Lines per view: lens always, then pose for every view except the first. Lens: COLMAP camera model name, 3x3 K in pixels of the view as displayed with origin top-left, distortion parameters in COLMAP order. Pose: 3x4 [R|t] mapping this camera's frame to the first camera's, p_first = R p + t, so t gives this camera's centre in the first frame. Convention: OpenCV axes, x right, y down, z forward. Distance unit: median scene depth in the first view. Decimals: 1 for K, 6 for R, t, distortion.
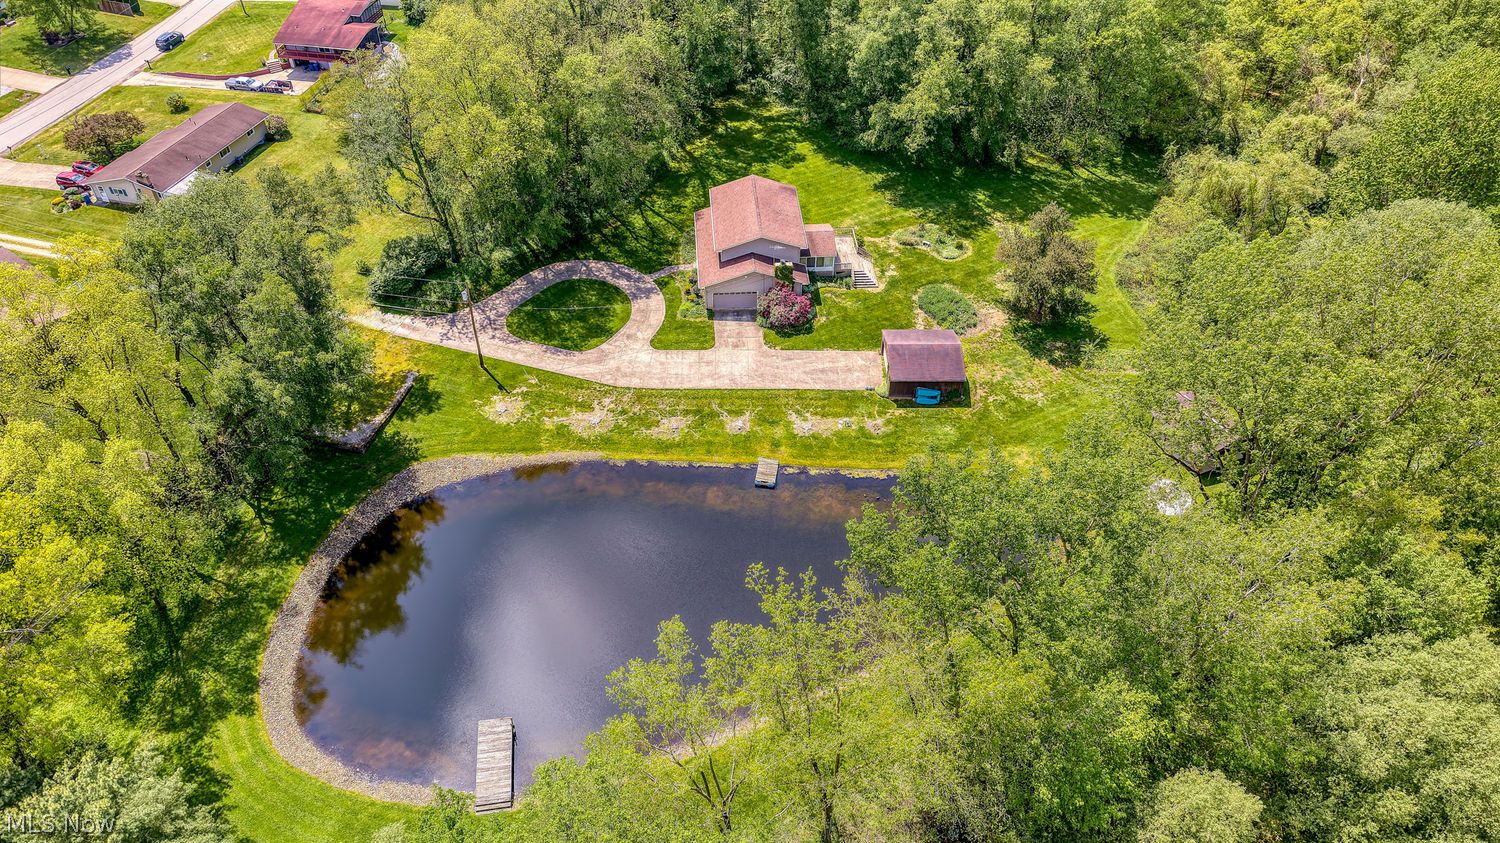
lens RADIAL K [[1031.9, 0, 750.0], [0, 1031.9, 421.5], [0, 0, 1]] dist [-0.001756, 0.000628]
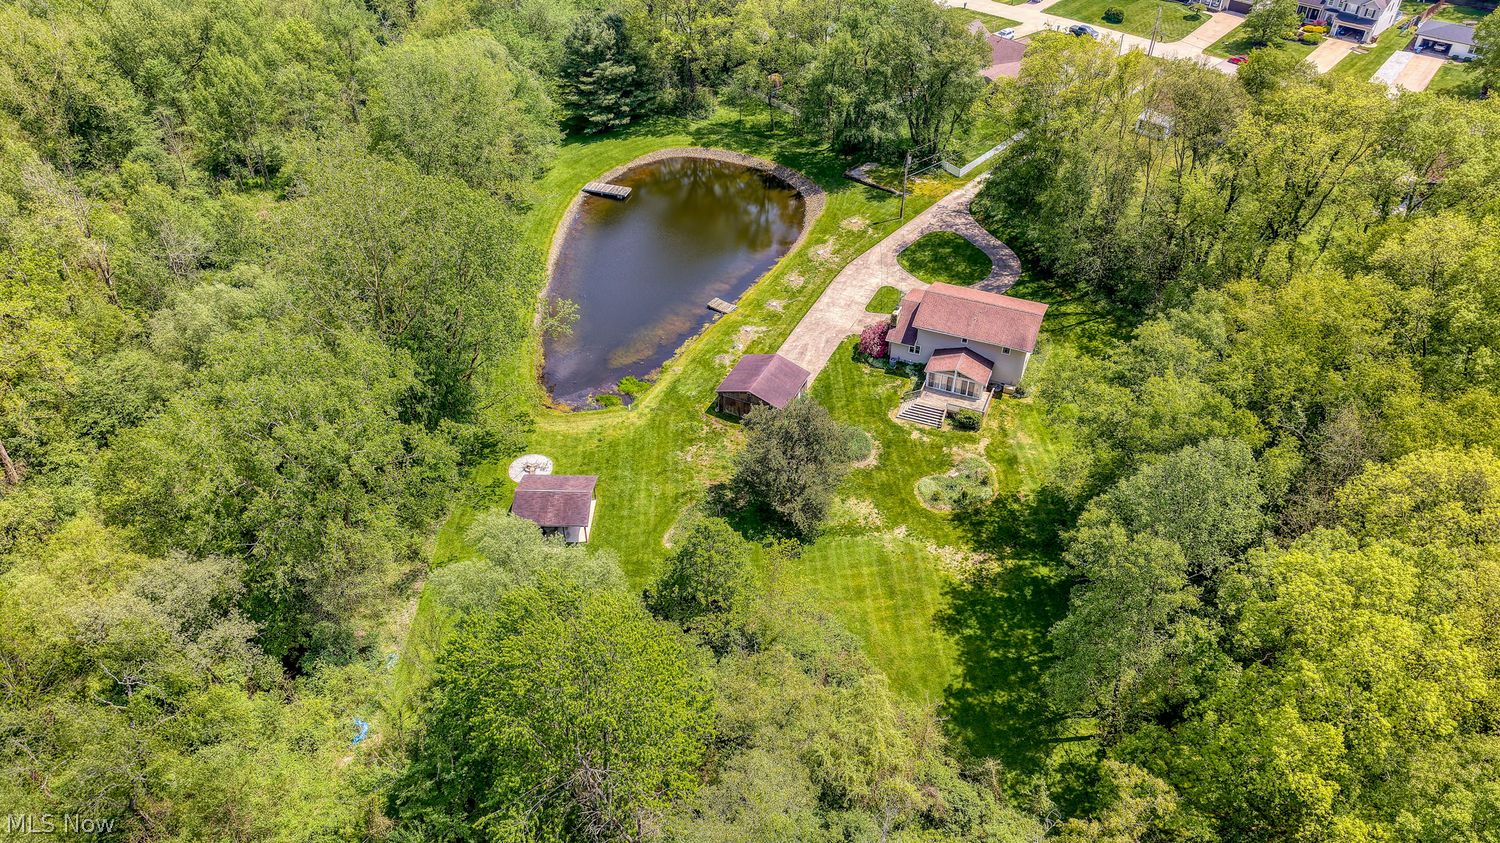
lens RADIAL K [[1031.9, 0, 750.0], [0, 1031.9, 421.5], [0, 0, 1]] dist [-0.001756, 0.000628]
pose [[-0.444353, 0.568975, -0.691966, 0.902378], [-0.605643, 0.378360, 0.700029, -0.762166], [0.660111, 0.730145, 0.176470, 0.790379]]
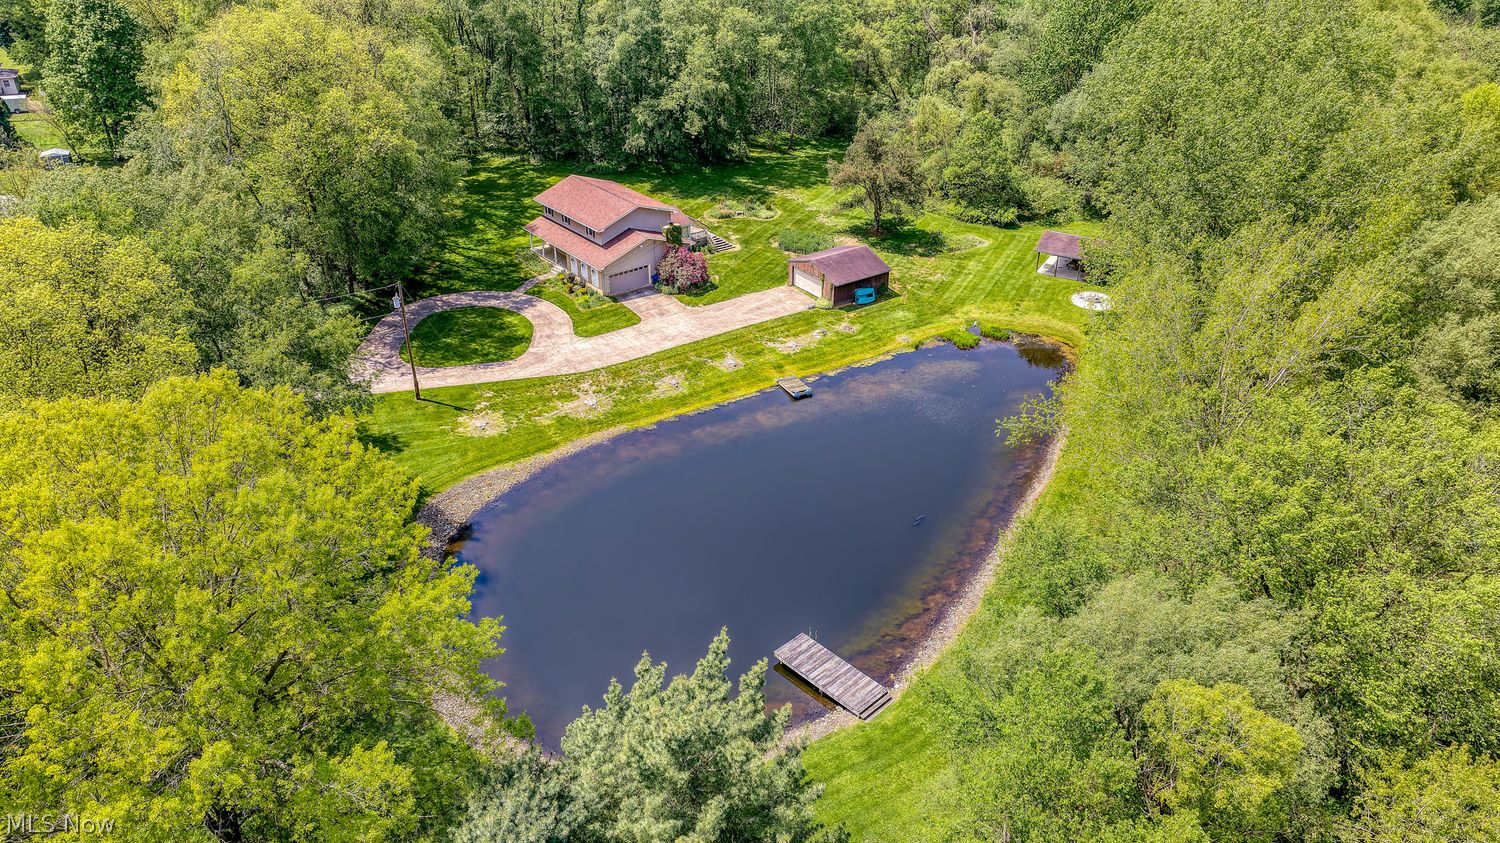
lens RADIAL K [[1031.9, 0, 750.0], [0, 1031.9, 421.5], [0, 0, 1]] dist [-0.001756, 0.000628]
pose [[0.818285, -0.289779, 0.496424, -0.435842], [0.386209, 0.916817, -0.101435, 0.139979], [-0.425736, 0.274726, 0.862133, 0.188692]]
